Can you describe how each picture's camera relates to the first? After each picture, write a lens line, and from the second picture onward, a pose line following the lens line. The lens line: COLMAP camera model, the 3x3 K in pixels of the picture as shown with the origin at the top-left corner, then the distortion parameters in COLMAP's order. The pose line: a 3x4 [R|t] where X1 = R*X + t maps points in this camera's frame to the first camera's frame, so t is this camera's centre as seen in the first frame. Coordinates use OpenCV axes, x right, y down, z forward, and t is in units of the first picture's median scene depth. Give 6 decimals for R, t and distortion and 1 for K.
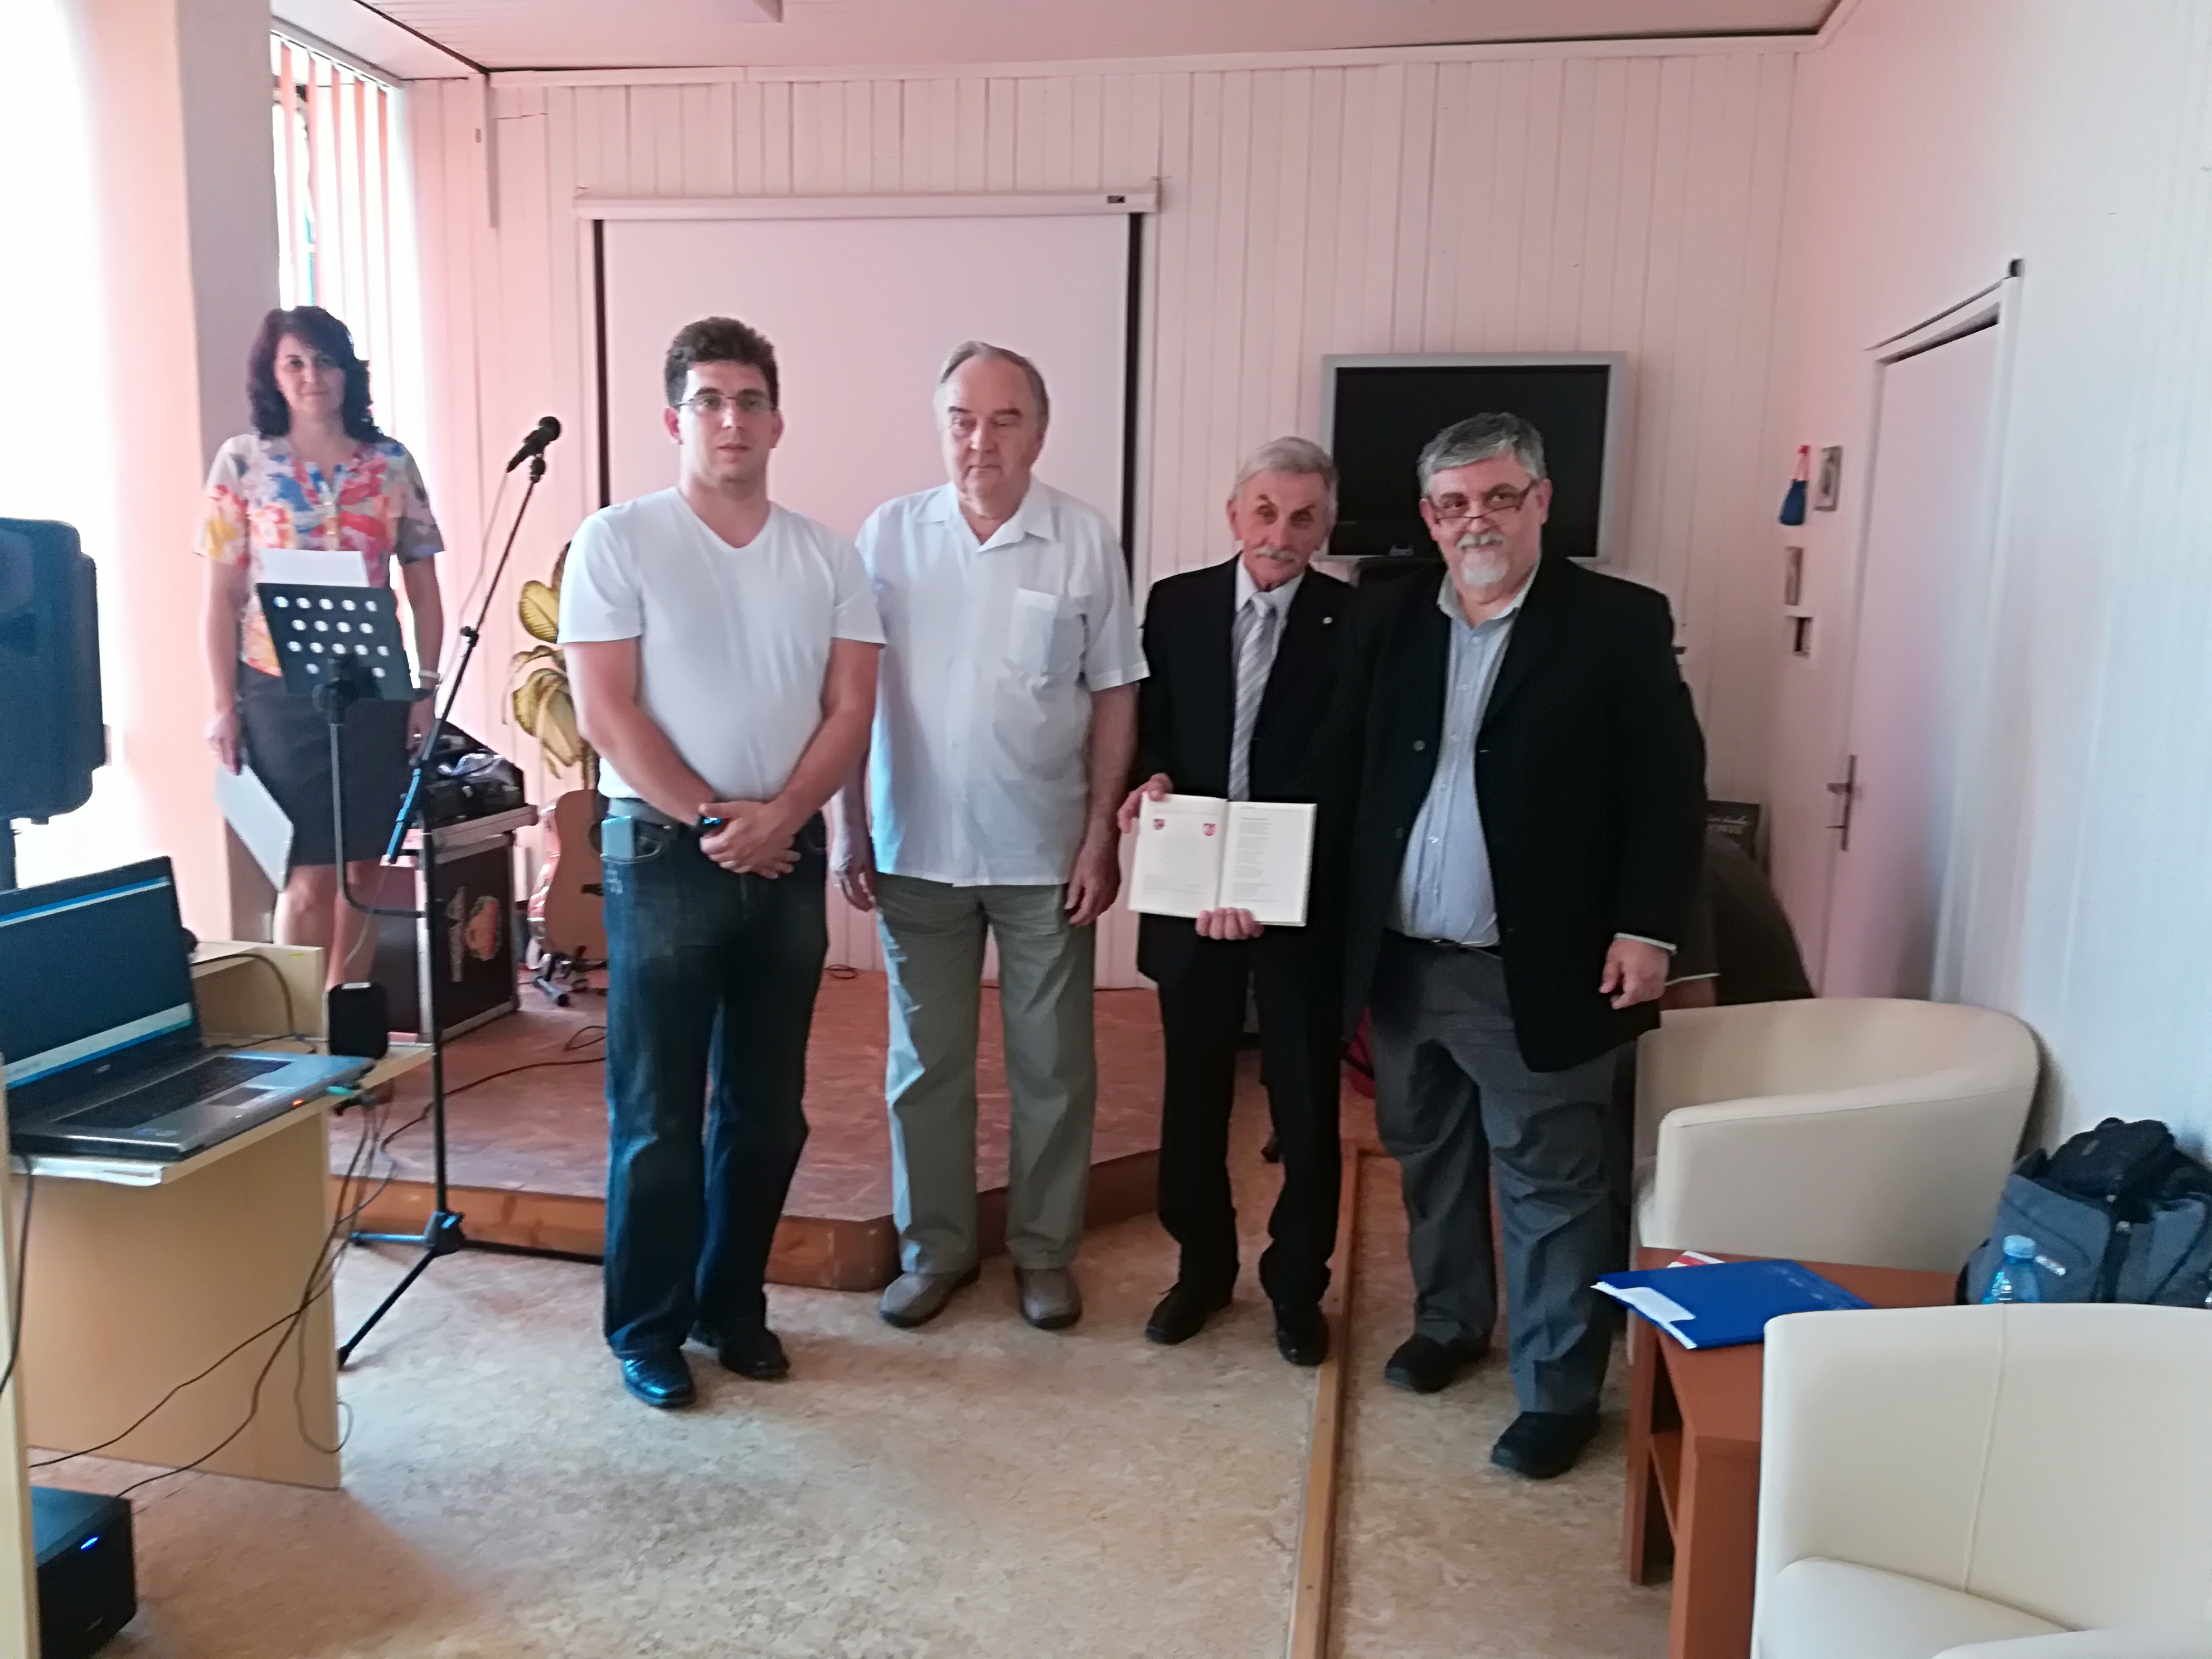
lens RADIAL K [[1683.6, 0, 1098.0], [0, 1683.6, 831.1], [0, 0, 1]] dist [-0.002742, -0.002269]
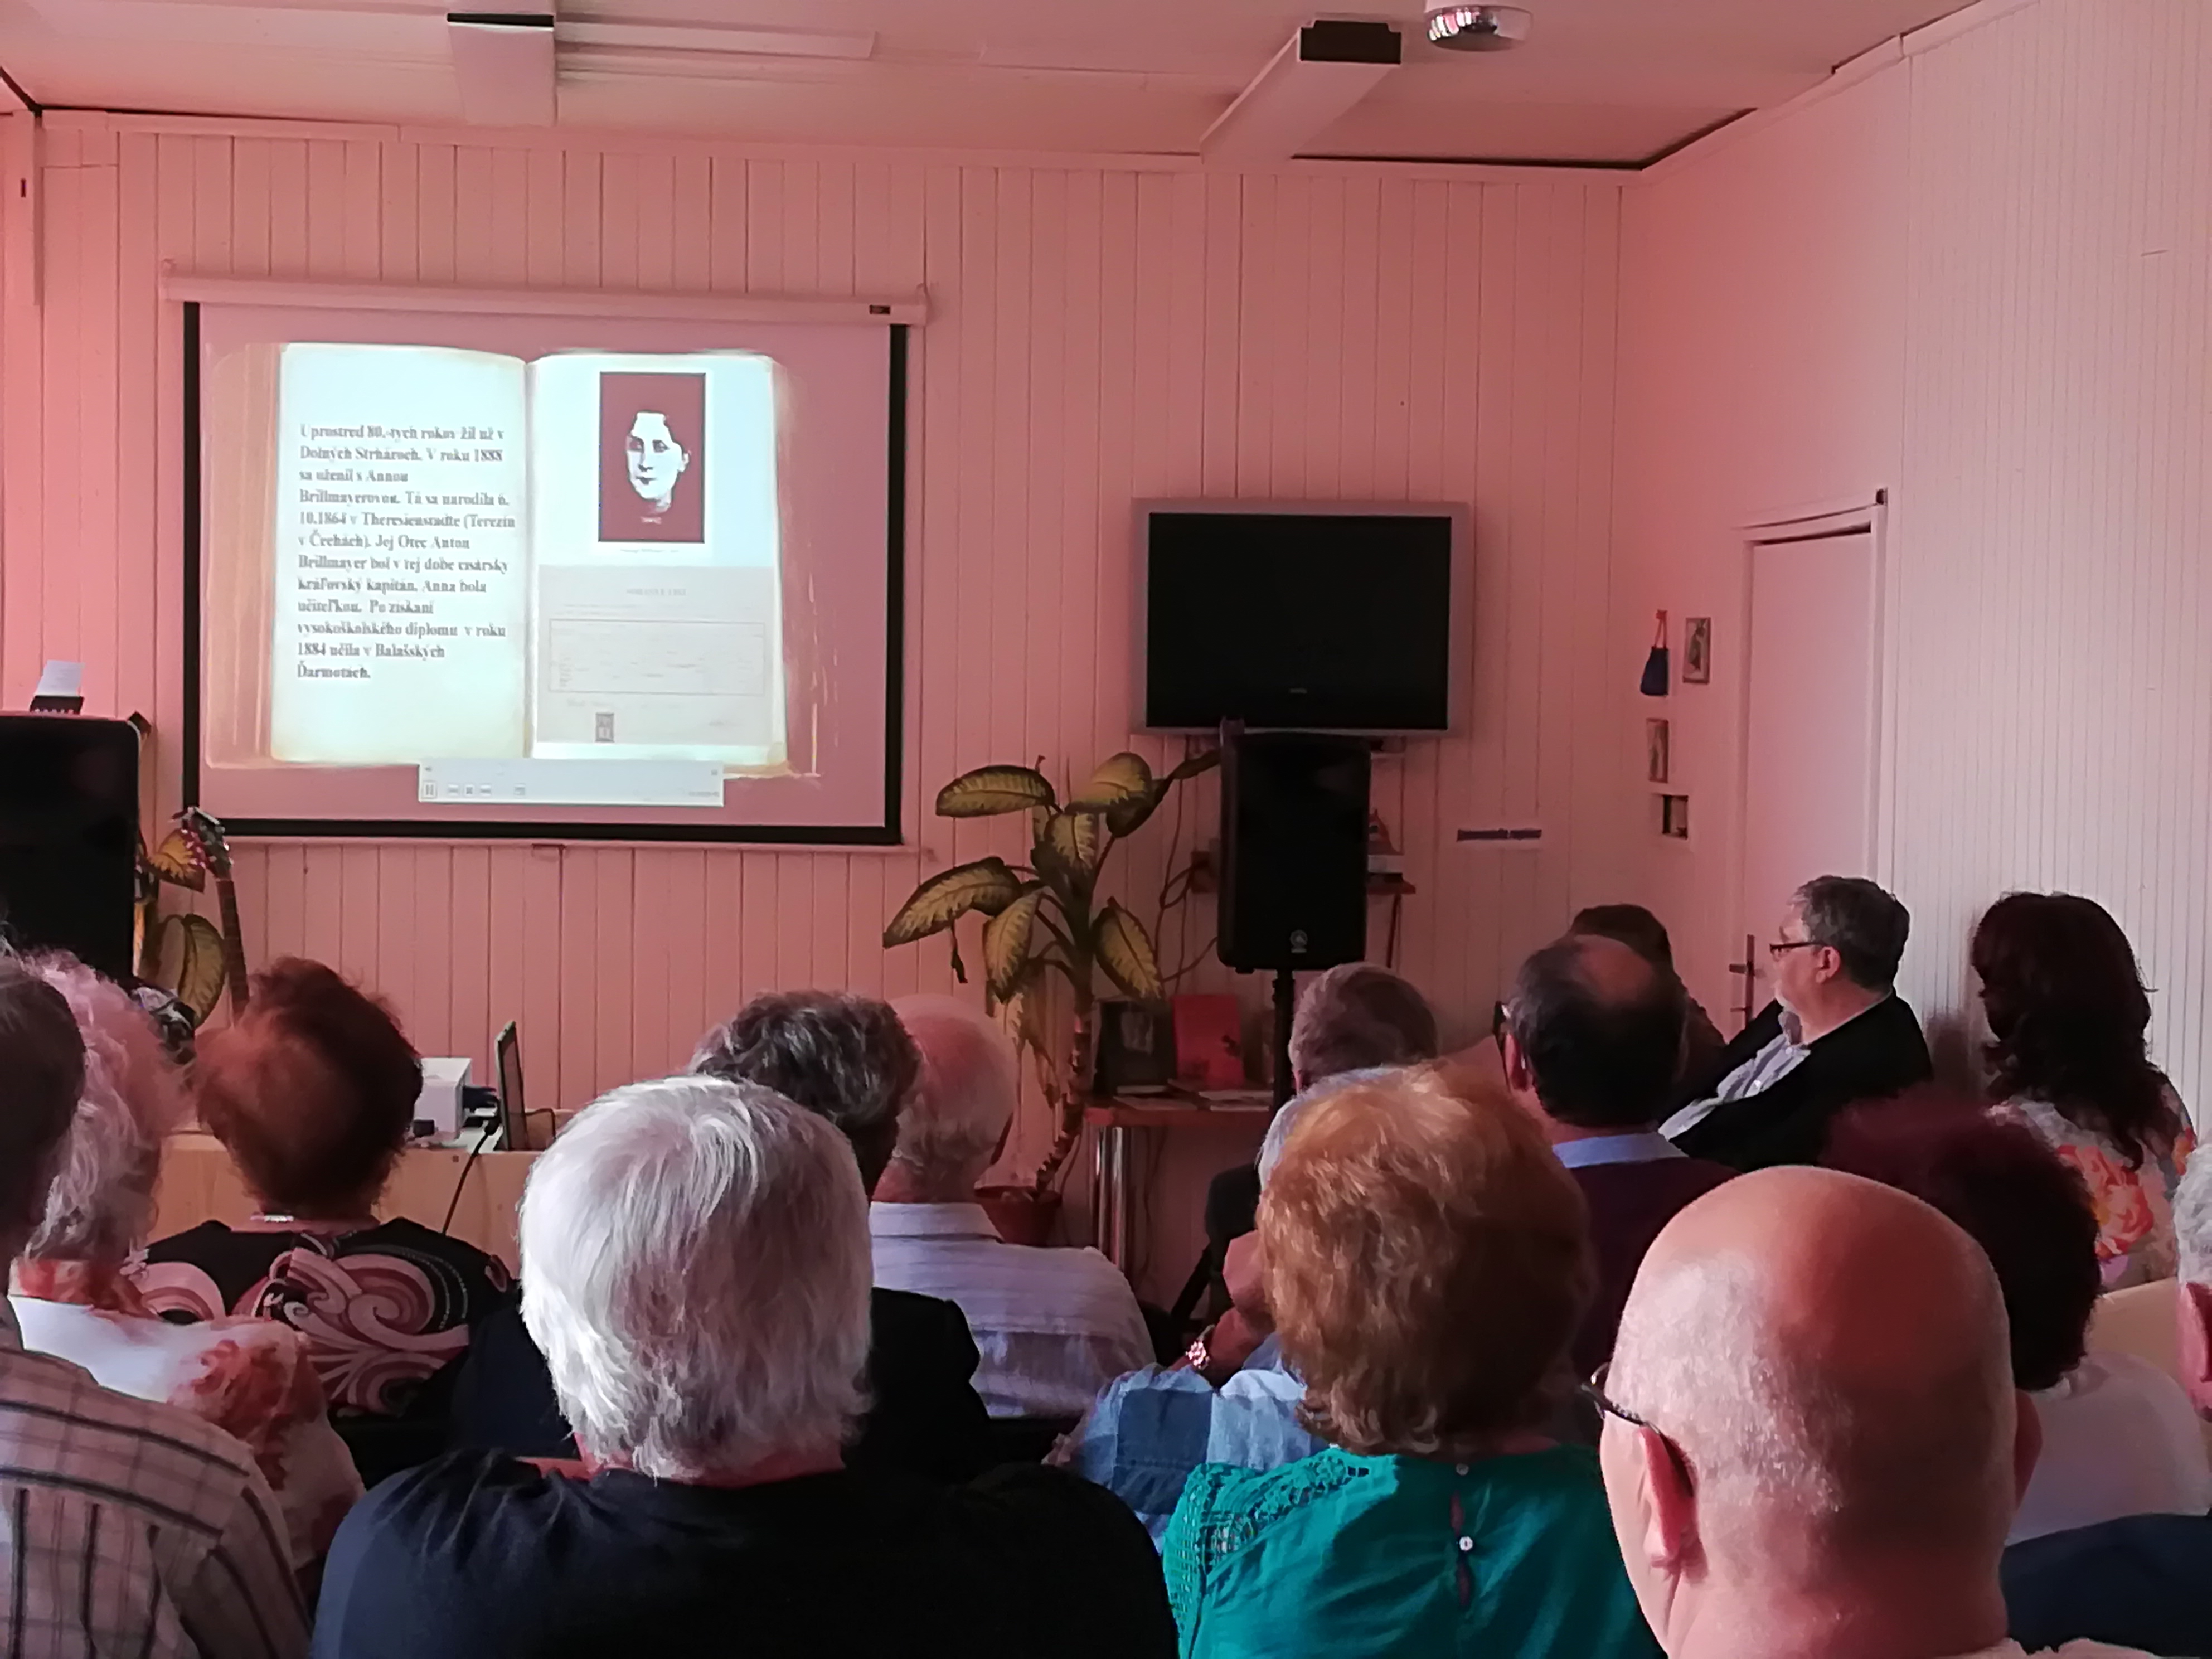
lens RADIAL K [[3532.0, 0, 1115.3], [0, 3532.0, 828.7], [0, 0, 1]] dist [-0.011988, 0.000000]
pose [[0.950933, -0.017775, 0.308886, -0.423447], [0.053340, 0.992819, -0.107079, 0.074331], [-0.304765, 0.118301, 0.945052, -0.660933]]
